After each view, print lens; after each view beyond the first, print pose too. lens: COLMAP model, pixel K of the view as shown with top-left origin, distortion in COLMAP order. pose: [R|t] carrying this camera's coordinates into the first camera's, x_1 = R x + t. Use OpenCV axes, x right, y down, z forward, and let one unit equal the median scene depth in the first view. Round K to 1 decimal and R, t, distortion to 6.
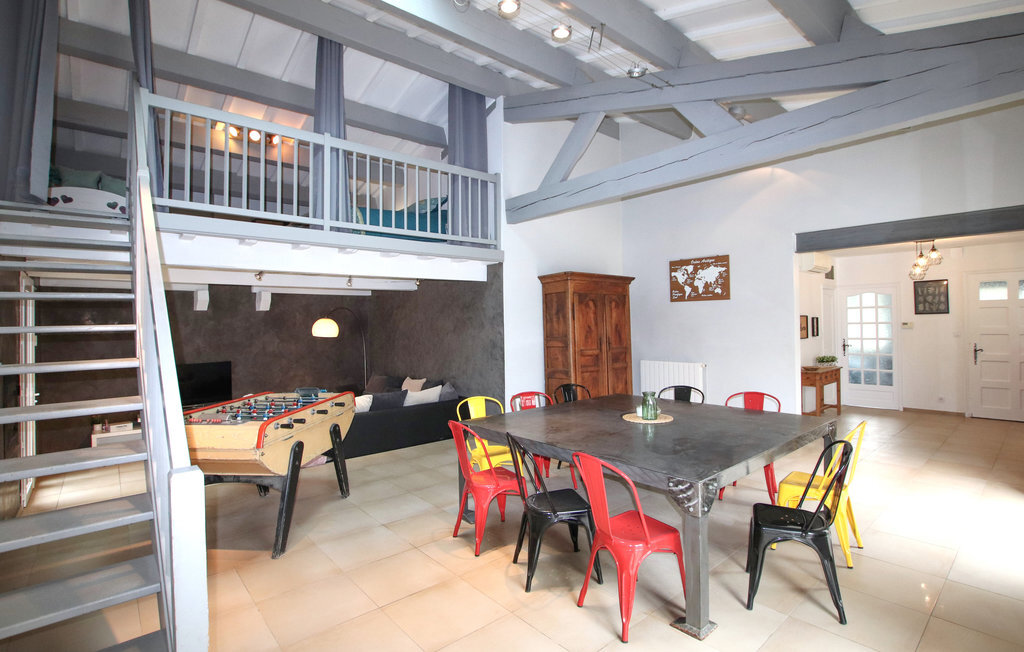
lens RADIAL K [[486.7, 0, 499.4], [0, 486.7, 323.2], [0, 0, 1]] dist [-0.000462, -0.007392]
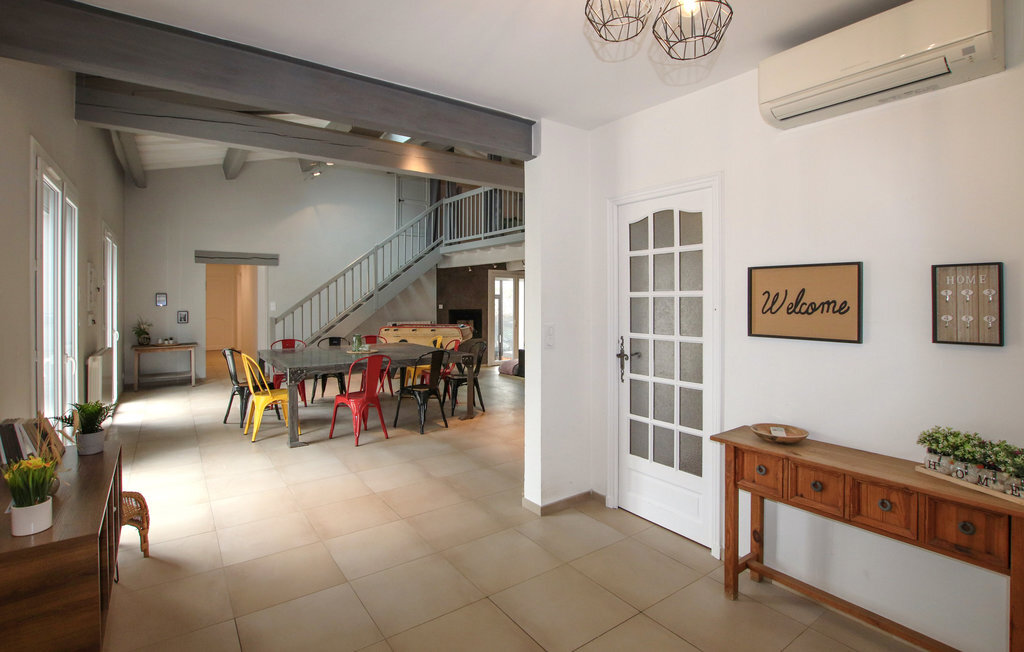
lens RADIAL K [[496.6, 0, 510.3], [0, 496.6, 300.0], [0, 0, 1]] dist [-0.000946, -0.000158]
pose [[-0.086522, 0.019347, -0.996062, 0.920009], [-0.001530, 0.999808, 0.019552, -0.001485], [0.996249, 0.003215, -0.086476, 0.782957]]
